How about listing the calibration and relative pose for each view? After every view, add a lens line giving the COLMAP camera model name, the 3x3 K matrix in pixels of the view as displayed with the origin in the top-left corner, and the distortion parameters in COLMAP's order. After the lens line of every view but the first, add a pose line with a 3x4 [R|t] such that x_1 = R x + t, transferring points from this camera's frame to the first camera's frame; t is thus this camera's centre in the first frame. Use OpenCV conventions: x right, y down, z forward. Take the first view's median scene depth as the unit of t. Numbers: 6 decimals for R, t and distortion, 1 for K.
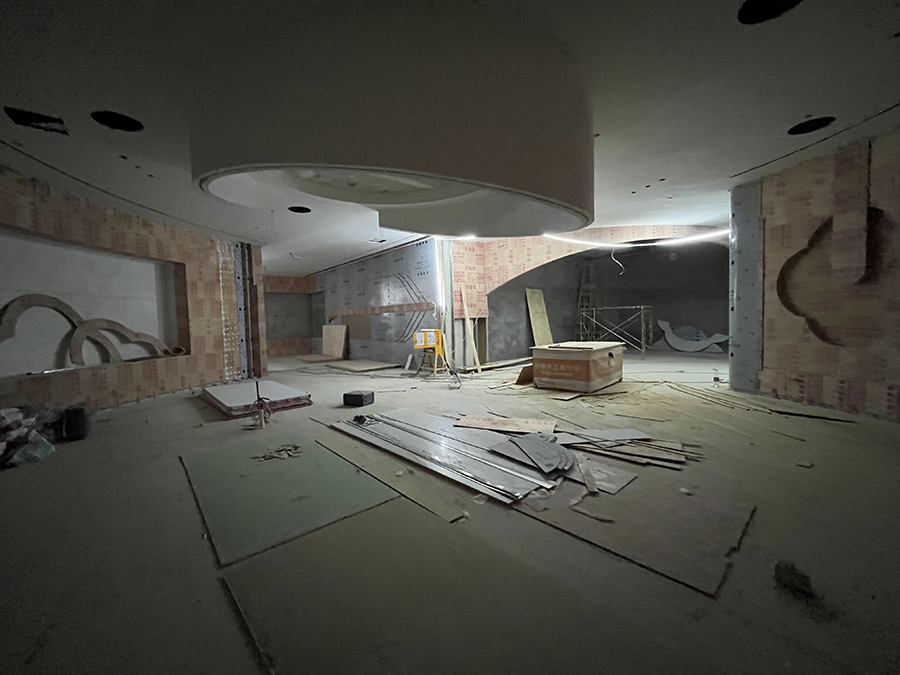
lens RADIAL K [[362.9, 0, 449.2], [0, 362.9, 336.5], [0, 0, 1]] dist [0.001437, 0.000087]
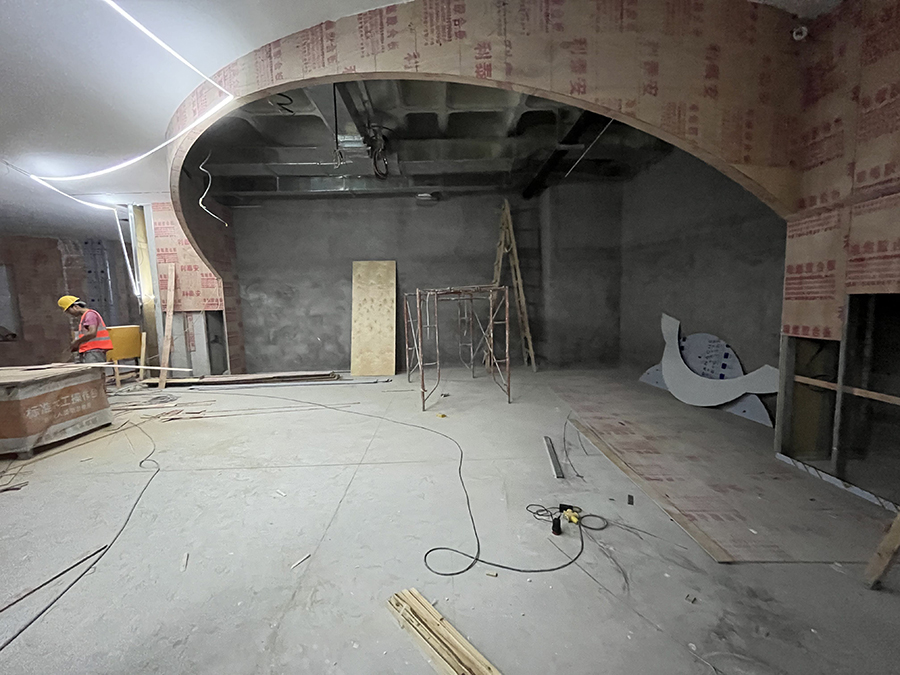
lens RADIAL K [[362.9, 0, 455.2], [0, 362.9, 338.9], [0, 0, 1]] dist [0.001437, 0.000087]
pose [[0.781493, 0.065999, -0.620414, 0.891531], [-0.021415, 0.996641, 0.079047, -0.061582], [0.623547, -0.048488, 0.780281, 0.729320]]
